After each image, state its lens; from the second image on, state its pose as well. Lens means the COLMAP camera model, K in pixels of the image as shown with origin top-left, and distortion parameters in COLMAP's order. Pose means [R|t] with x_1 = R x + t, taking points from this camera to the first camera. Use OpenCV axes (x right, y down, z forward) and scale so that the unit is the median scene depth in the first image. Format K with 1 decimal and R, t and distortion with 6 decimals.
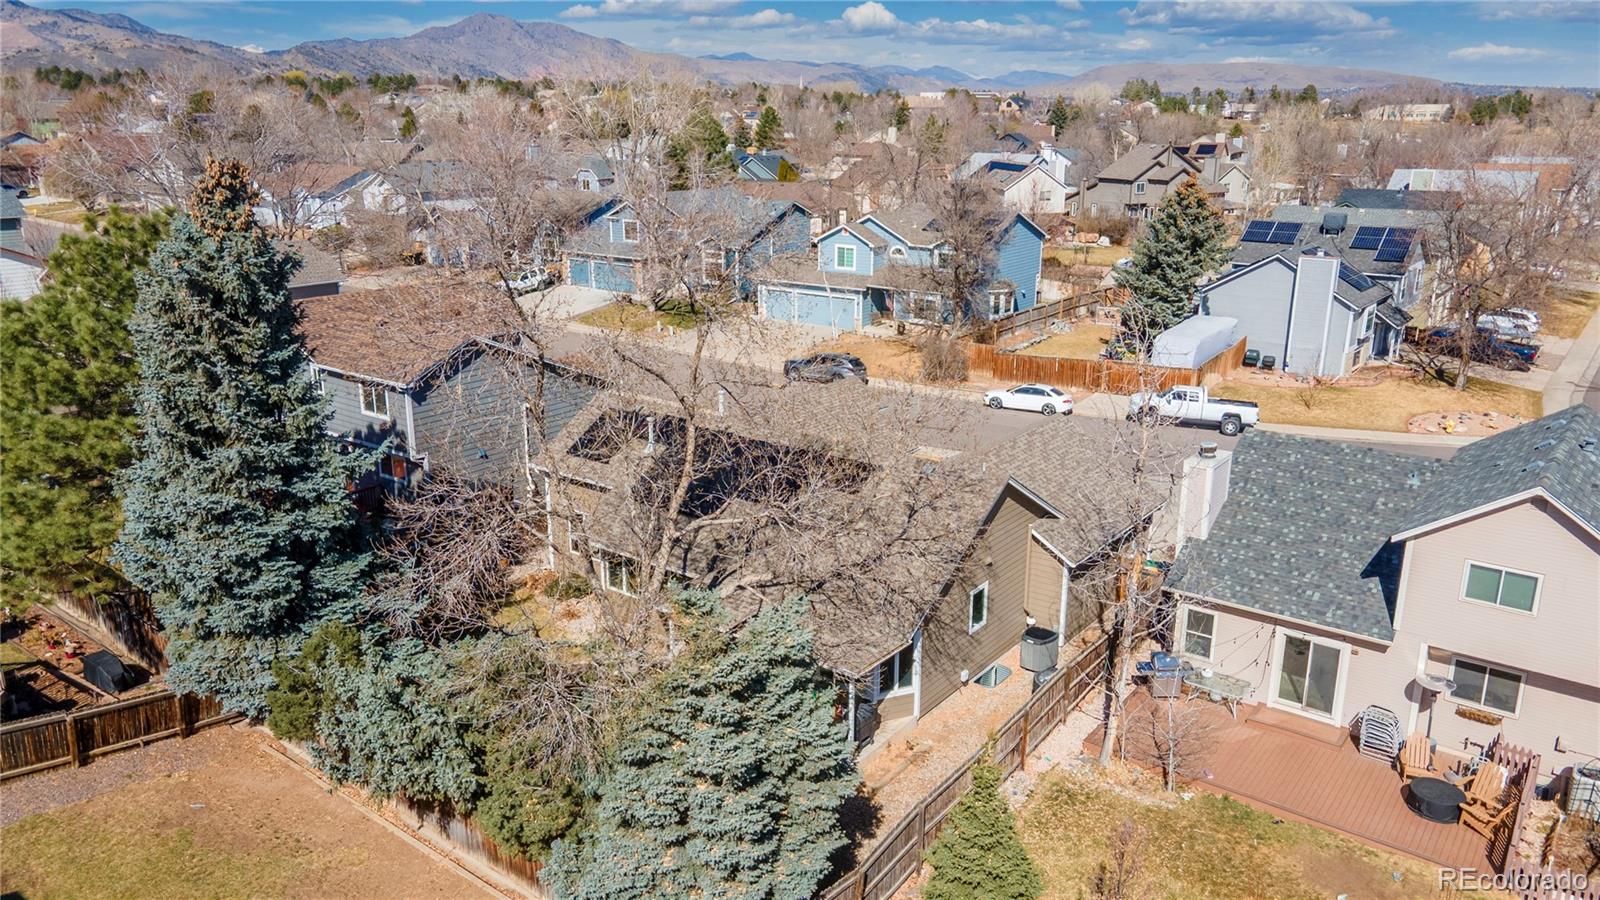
lens RADIAL K [[1169.2, 0, 796.2], [0, 1169.2, 425.9], [0, 0, 1]] dist [0.047916, -0.001893]
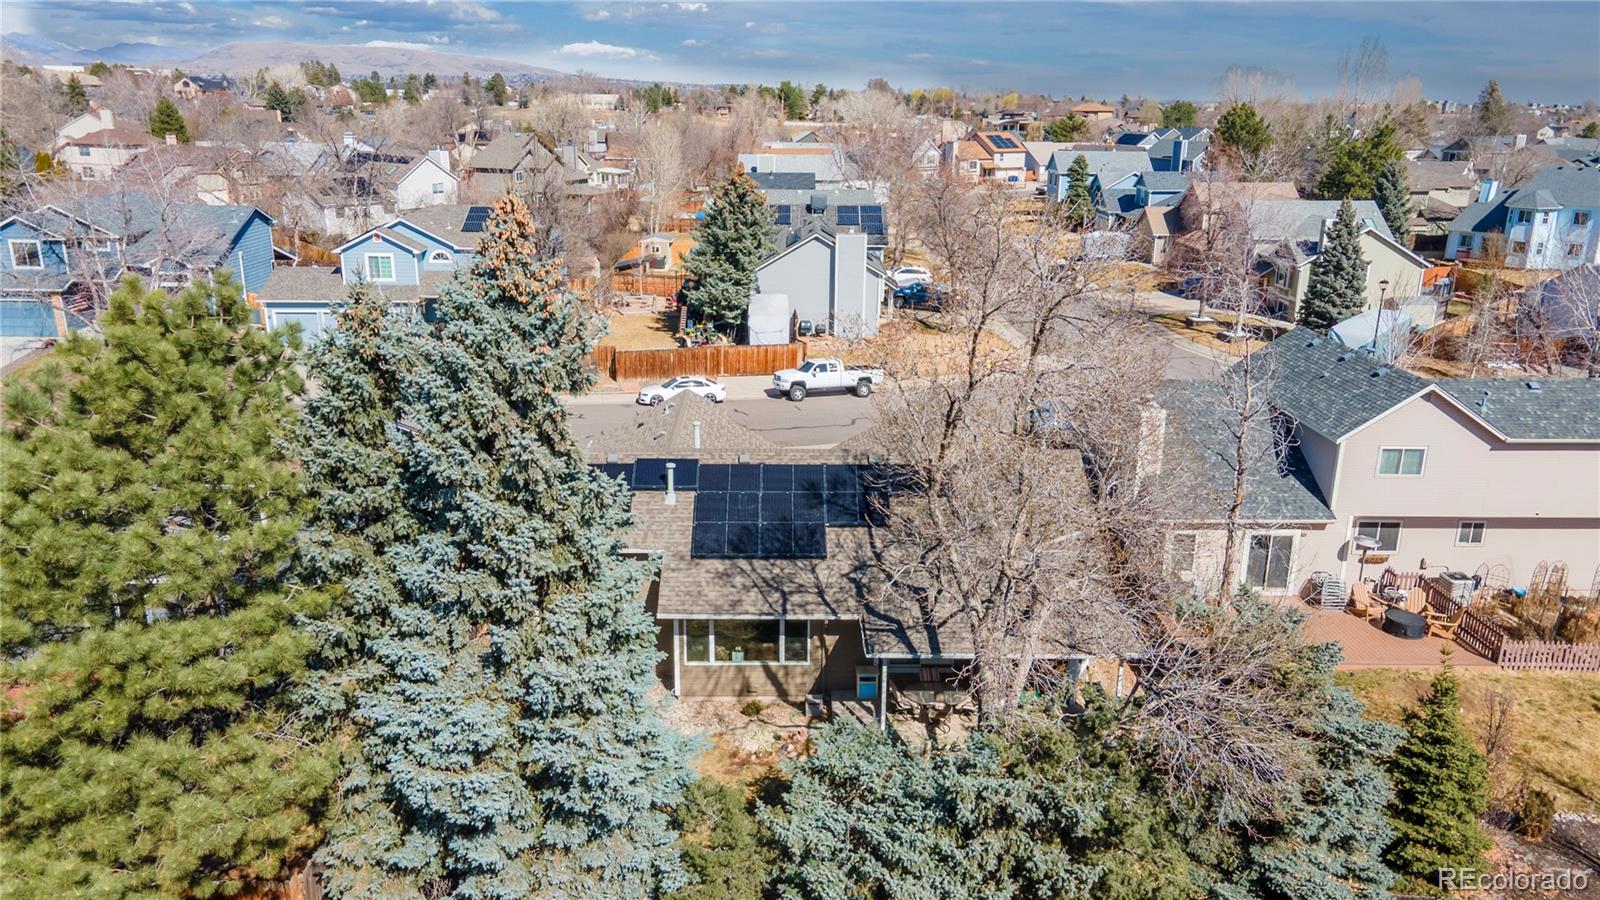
lens RADIAL K [[1169.2, 0, 796.2], [0, 1169.2, 425.9], [0, 0, 1]] dist [0.047916, -0.001893]
pose [[0.783878, -0.164850, 0.598632, -0.317920], [0.157342, 0.985382, 0.065321, -0.043007], [-0.600649, 0.042986, 0.798357, 0.136607]]
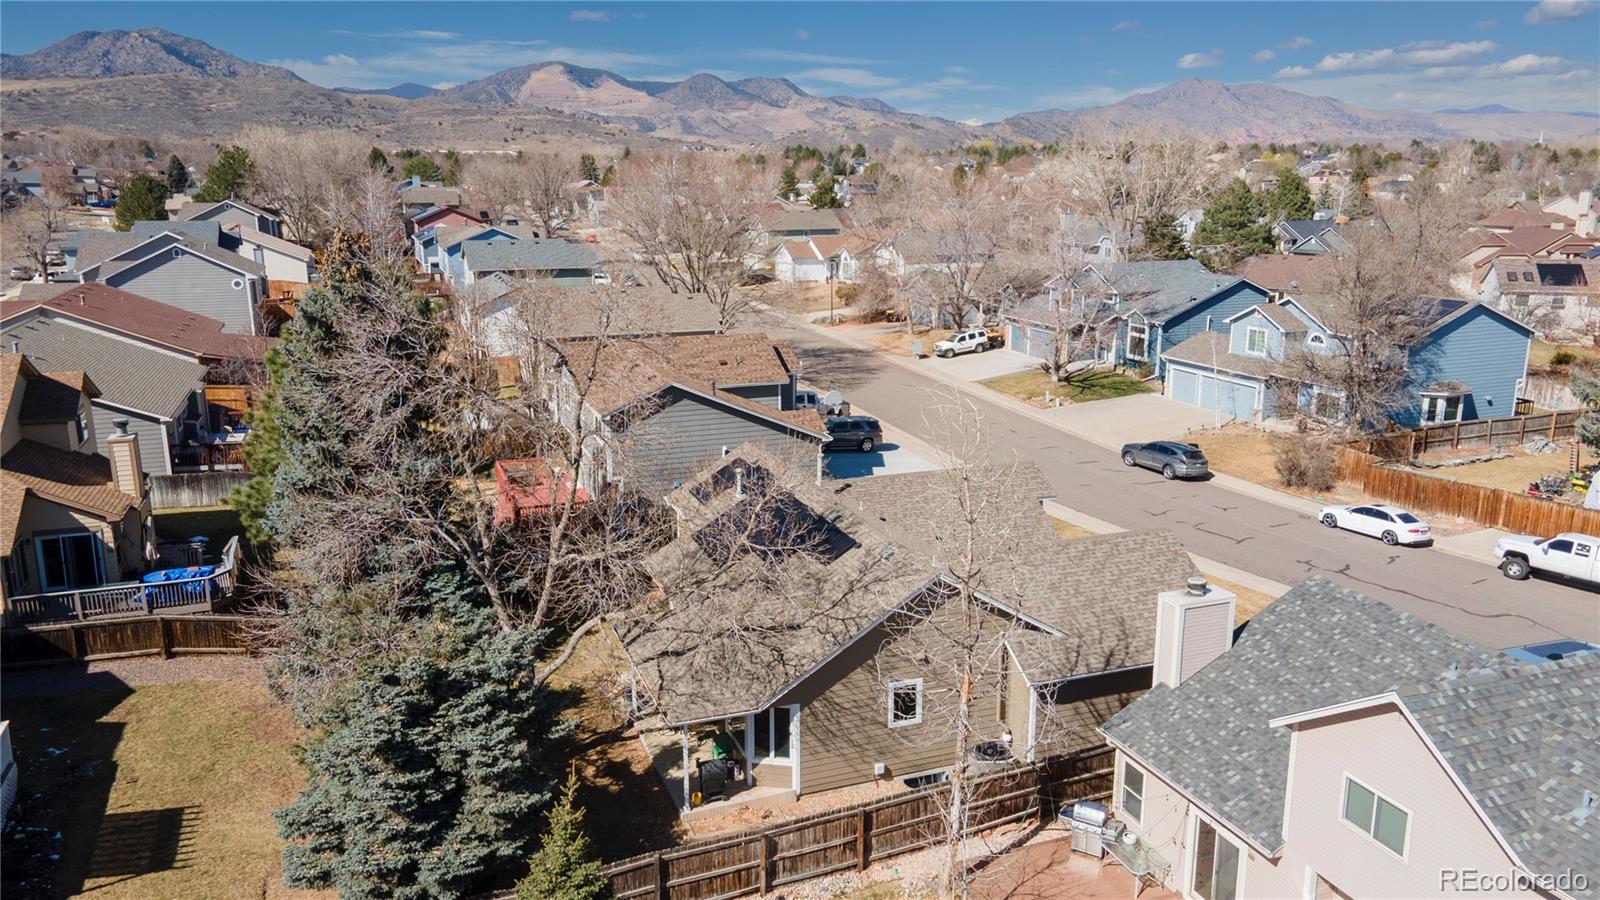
lens RADIAL K [[1169.2, 0, 796.2], [0, 1169.2, 425.9], [0, 0, 1]] dist [0.047916, -0.001893]
pose [[0.847384, 0.109947, -0.519473, 0.269177], [-0.136444, 0.990564, -0.012920, -0.022599], [0.513150, 0.081827, 0.854389, 0.051533]]
